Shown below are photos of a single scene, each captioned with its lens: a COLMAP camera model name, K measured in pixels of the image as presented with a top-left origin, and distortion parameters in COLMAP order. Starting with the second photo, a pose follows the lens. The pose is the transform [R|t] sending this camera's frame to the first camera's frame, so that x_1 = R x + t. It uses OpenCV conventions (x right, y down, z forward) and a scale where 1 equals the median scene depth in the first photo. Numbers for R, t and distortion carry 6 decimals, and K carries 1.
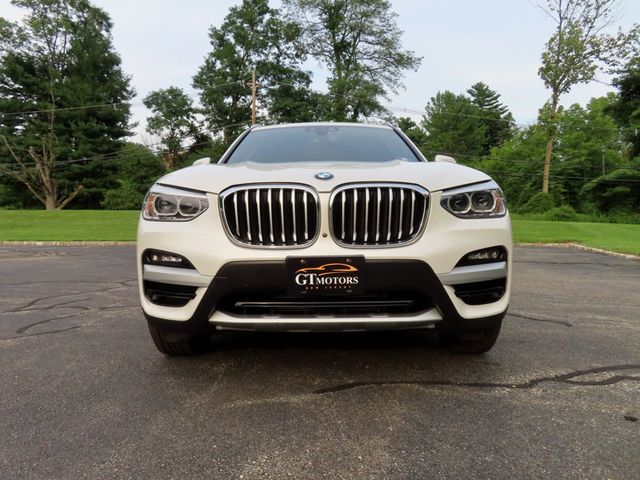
lens RADIAL K [[459.1, 0, 319.4], [0, 459.1, 240.8], [0, 0, 1]] dist [-0.018424, 0.014713]
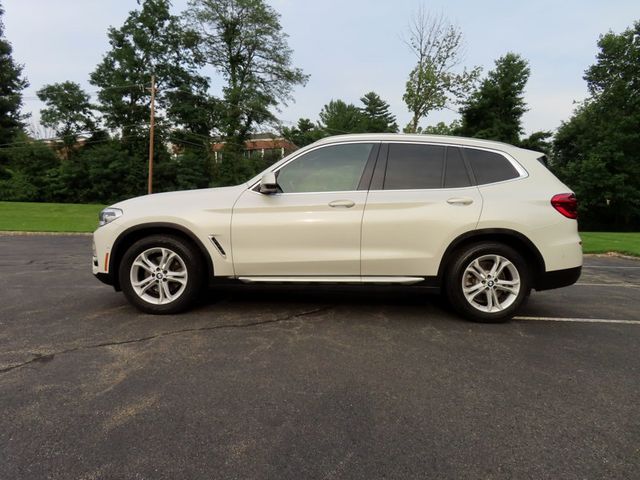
lens RADIAL K [[459.1, 0, 322.9], [0, 459.1, 236.9], [0, 0, 1]] dist [-0.018424, 0.014713]
pose [[0.975573, 0.016487, 0.219056, 0.014661], [-0.016645, 0.999861, -0.001122, 0.001688], [-0.219044, -0.002551, 0.975712, -0.120639]]
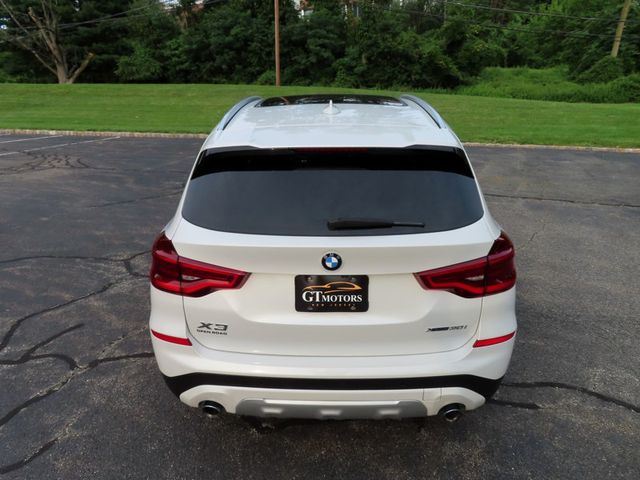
lens RADIAL K [[459.1, 0, 317.3], [0, 459.1, 243.3], [0, 0, 1]] dist [-0.018424, 0.014713]
pose [[0.998044, 0.016511, -0.060291, -0.005975], [0.002387, 0.953721, 0.300683, -0.026686], [0.062465, -0.300239, 0.951817, 0.035816]]
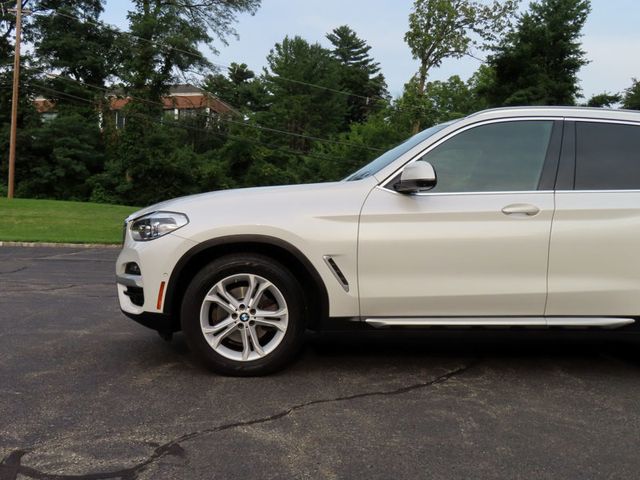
lens RADIAL K [[711.0, 0, 325.4], [0, 711.0, 231.9], [0, 0, 1]] dist [-0.017400, 0.000000]
pose [[0.951458, 0.029815, 0.306331, -0.017631], [-0.023592, 0.999434, -0.023995, 0.000787], [-0.306873, 0.015604, 0.951623, -0.115029]]
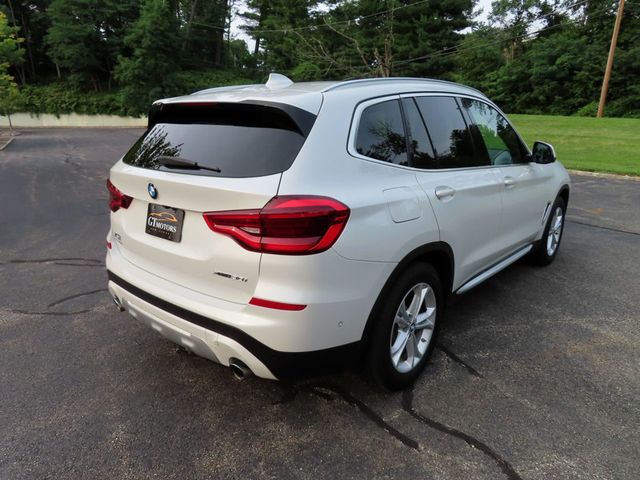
lens RADIAL K [[459.1, 0, 315.5], [0, 459.1, 244.2], [0, 0, 1]] dist [-0.018424, 0.014713]
pose [[0.735084, 0.195179, -0.649274, 0.041516], [-0.038053, 0.968033, 0.247919, -0.019613], [0.676907, -0.157534, 0.719013, 0.051017]]
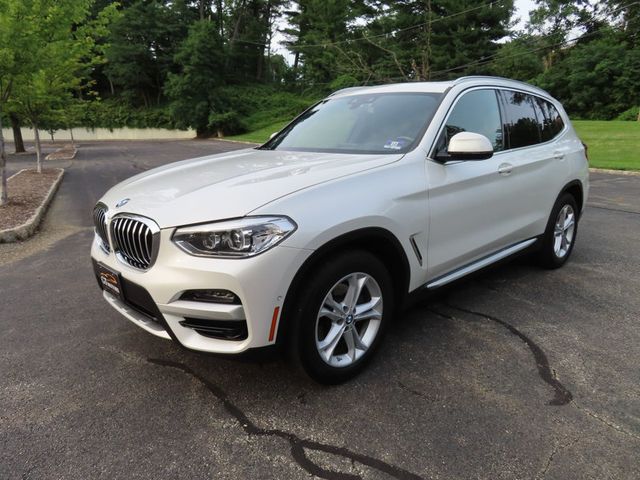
lens RADIAL K [[459.1, 0, 315.6], [0, 459.1, 243.2], [0, 0, 1]] dist [-0.018424, 0.014713]
pose [[0.681900, 0.180720, -0.708769, 0.058331], [-0.024551, 0.974106, 0.224755, -0.014999], [0.731034, -0.135860, 0.668679, 0.024678]]
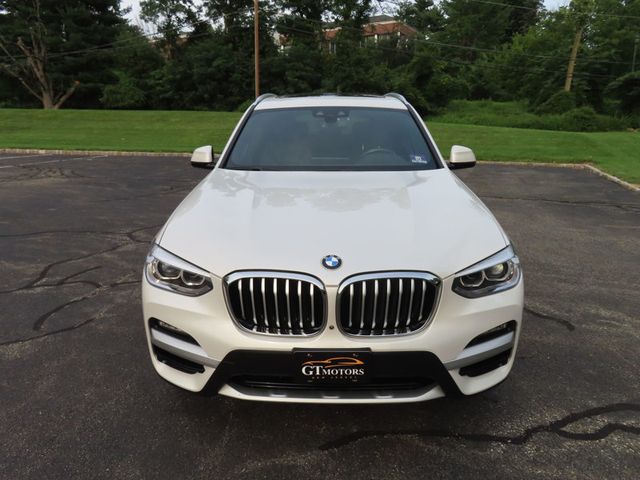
lens RADIAL K [[459.1, 0, 319.0], [0, 459.1, 241.4], [0, 0, 1]] dist [-0.018424, 0.014713]
pose [[0.999847, 0.009893, -0.014452, -0.000137], [-0.006242, 0.972282, 0.233730, -0.018625], [0.016364, -0.233604, 0.972194, 0.003735]]
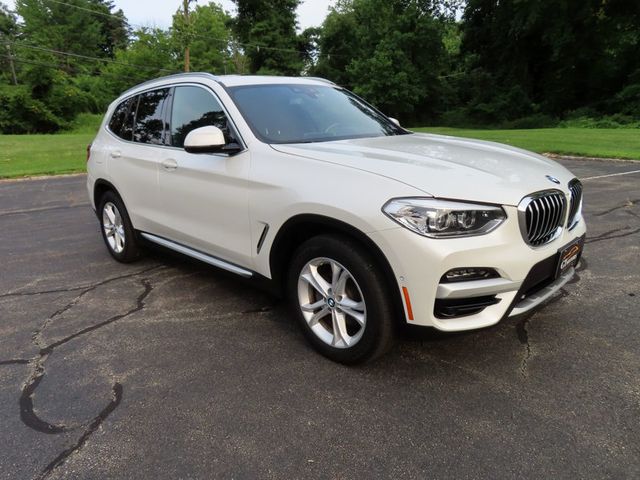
lens RADIAL K [[459.1, 0, 319.3], [0, 459.1, 237.0], [0, 0, 1]] dist [-0.018424, 0.014713]
pose [[0.705167, -0.197584, 0.680956, -0.060713], [0.062914, 0.974037, 0.217472, -0.013806], [-0.706245, -0.110512, 0.699289, 0.025632]]
